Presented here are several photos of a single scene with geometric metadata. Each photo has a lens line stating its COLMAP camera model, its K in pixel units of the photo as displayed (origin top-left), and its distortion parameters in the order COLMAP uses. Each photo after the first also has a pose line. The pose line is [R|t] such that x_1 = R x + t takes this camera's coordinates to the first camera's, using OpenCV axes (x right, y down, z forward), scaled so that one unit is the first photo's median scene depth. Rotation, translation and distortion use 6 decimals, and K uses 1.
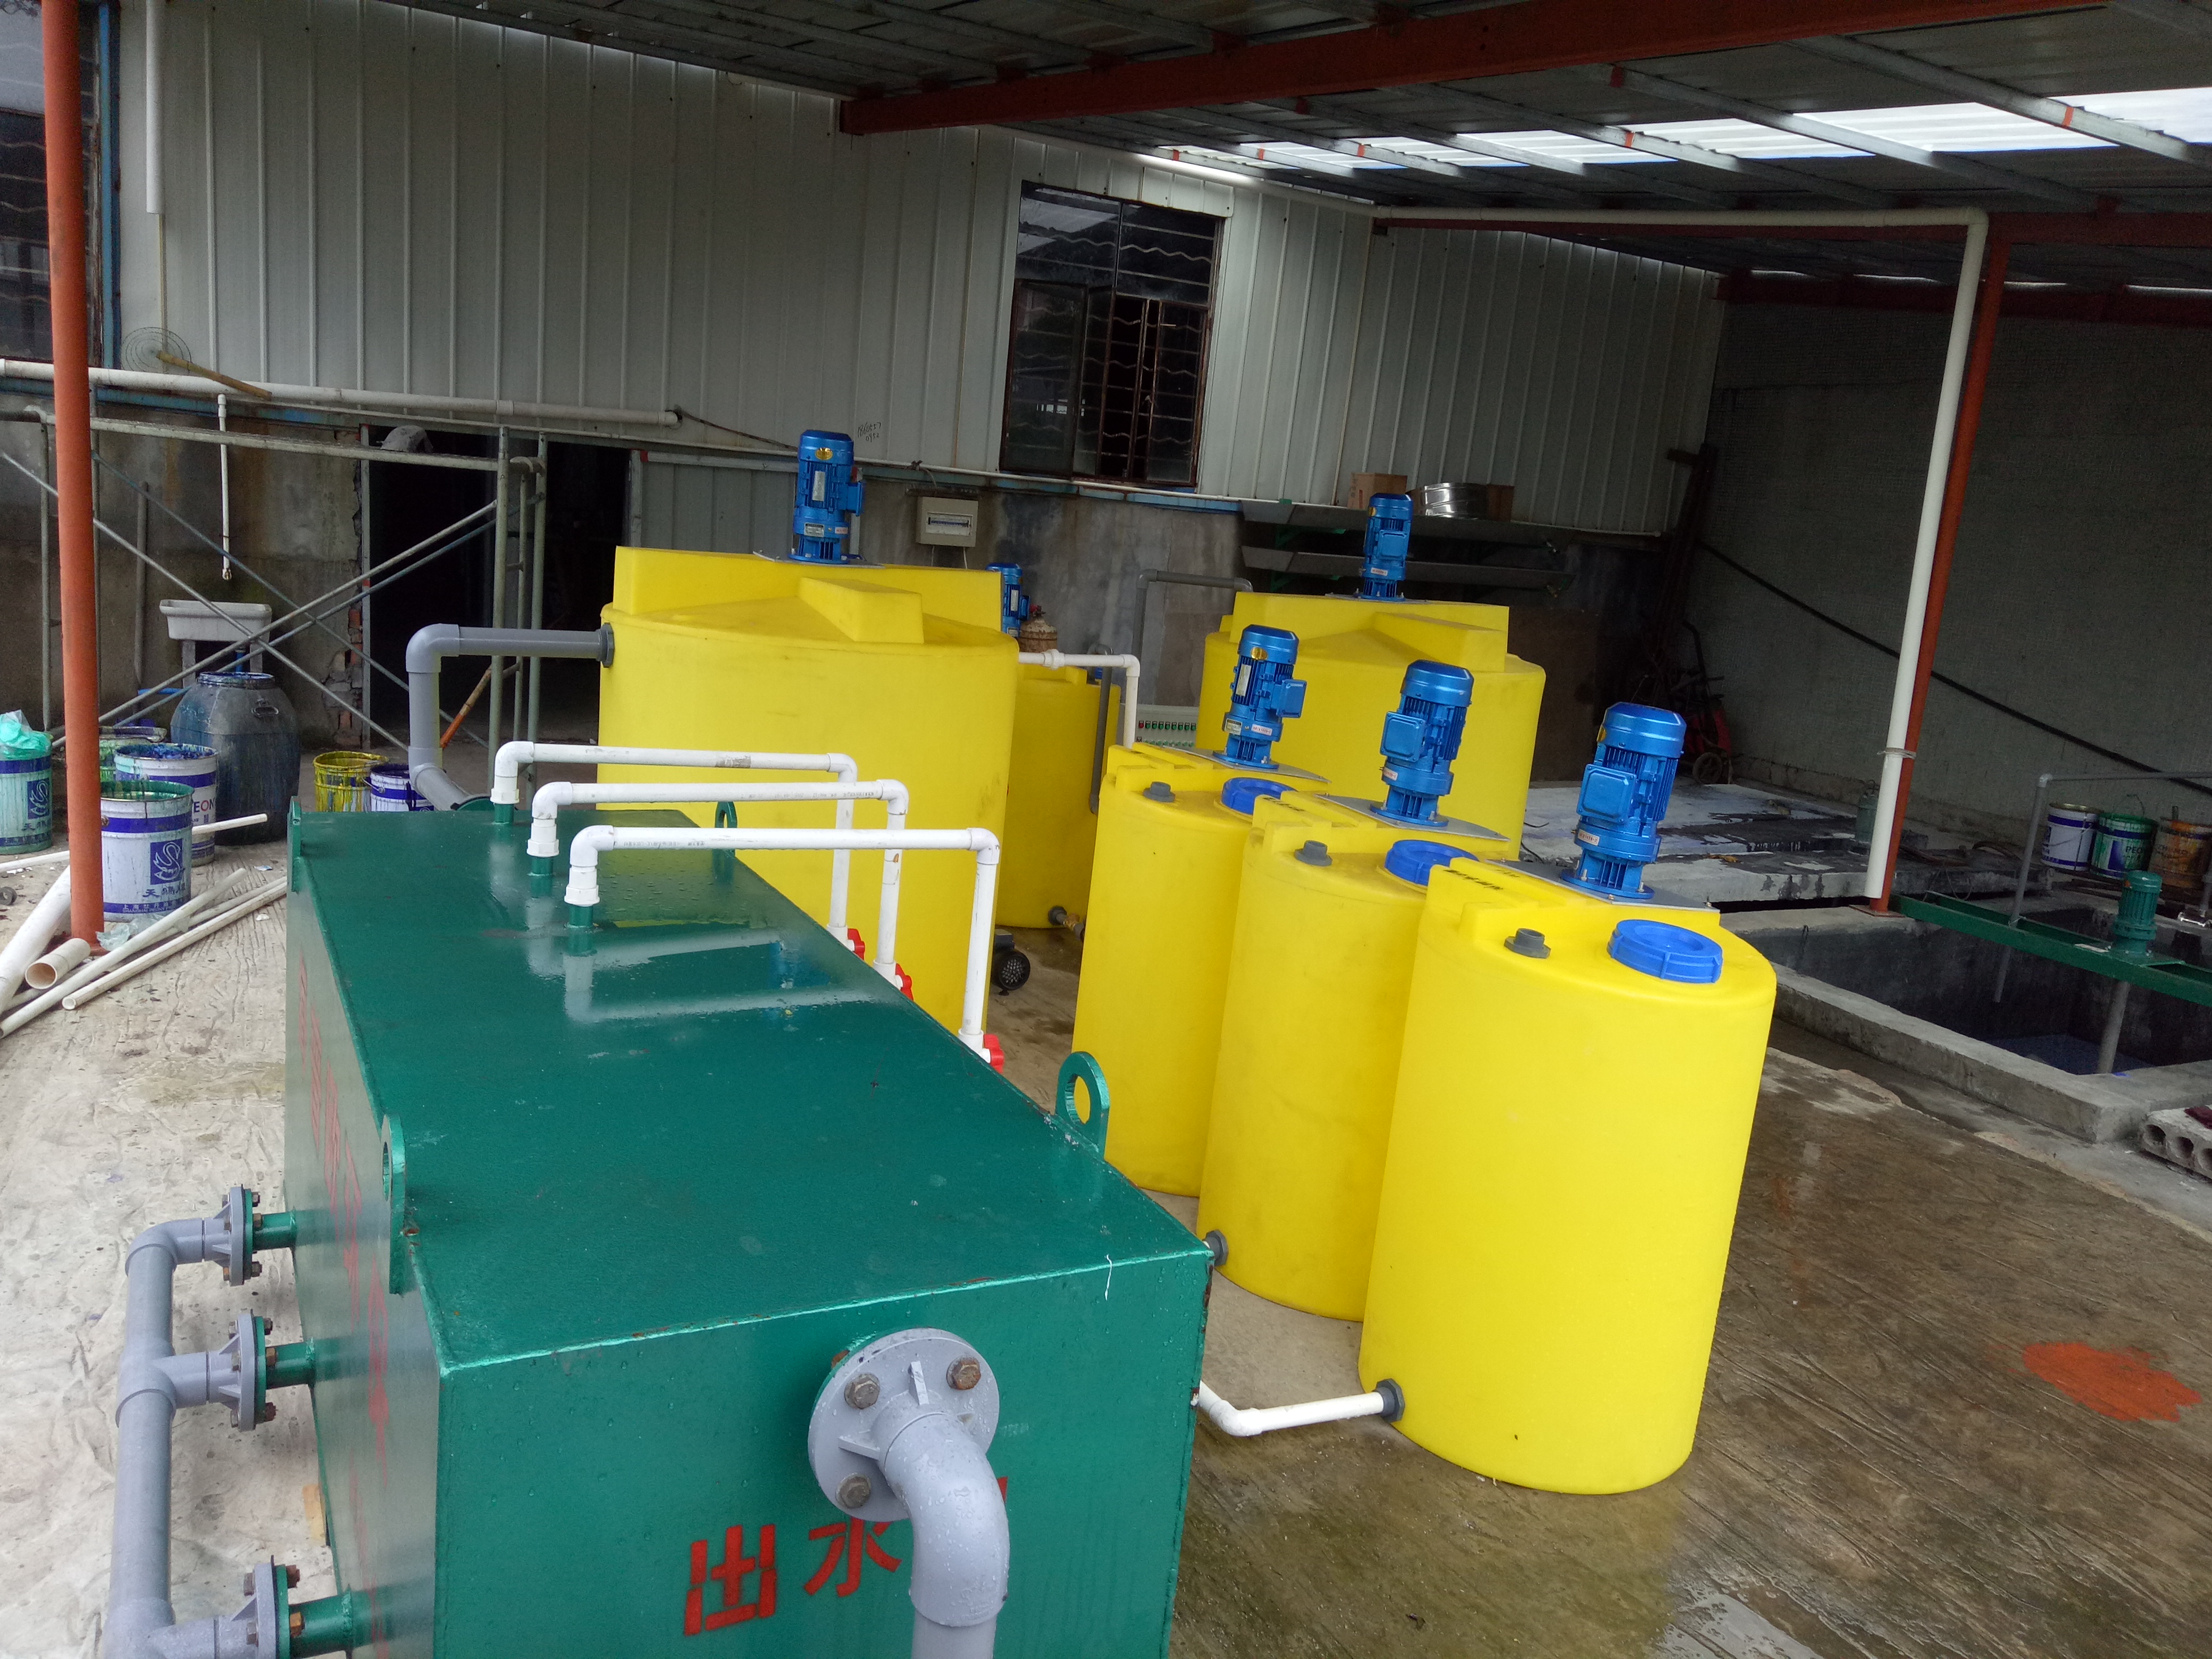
lens RADIAL K [[1660.9, 0, 1094.5], [0, 1660.9, 830.1], [0, 0, 1]] dist [0.035628, -0.036753]
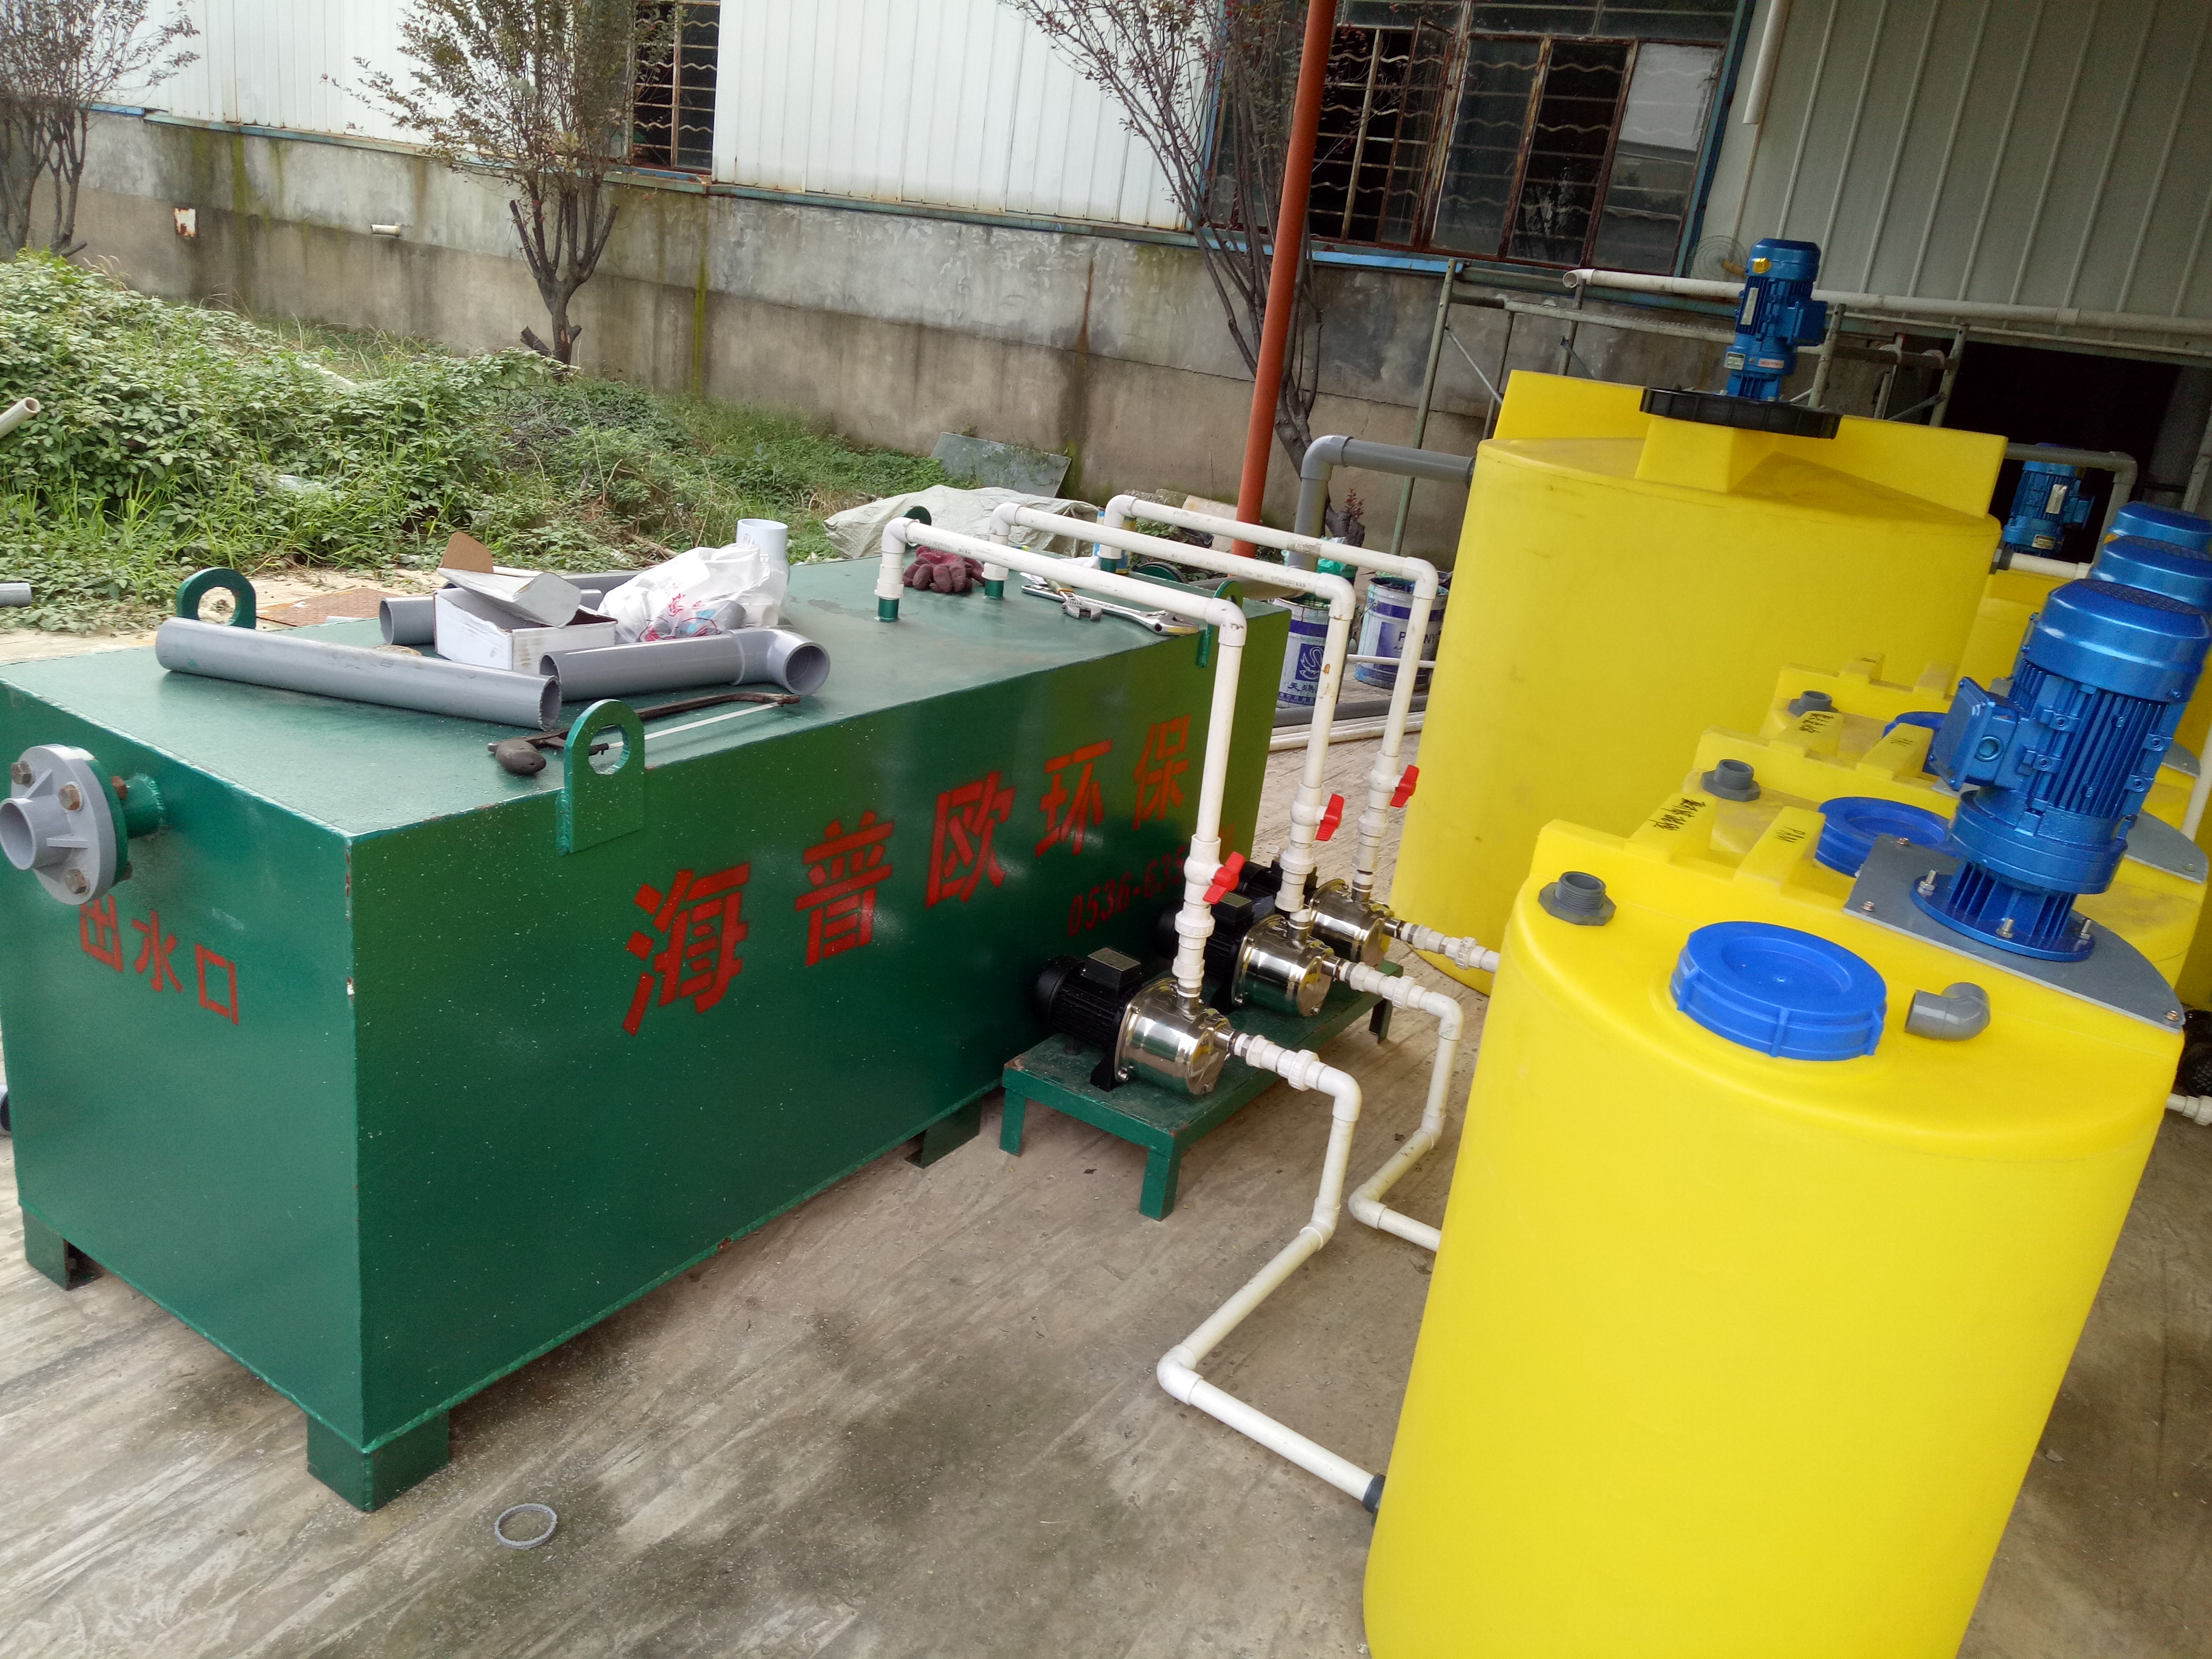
lens RADIAL K [[1660.9, 0, 1091.3], [0, 1660.9, 832.2], [0, 0, 1]] dist [0.035628, -0.036753]
pose [[0.490114, 0.253073, -0.834112, 0.204808], [-0.243971, 0.958506, 0.147460, -0.000651], [0.836819, 0.131227, 0.531520, 0.156481]]
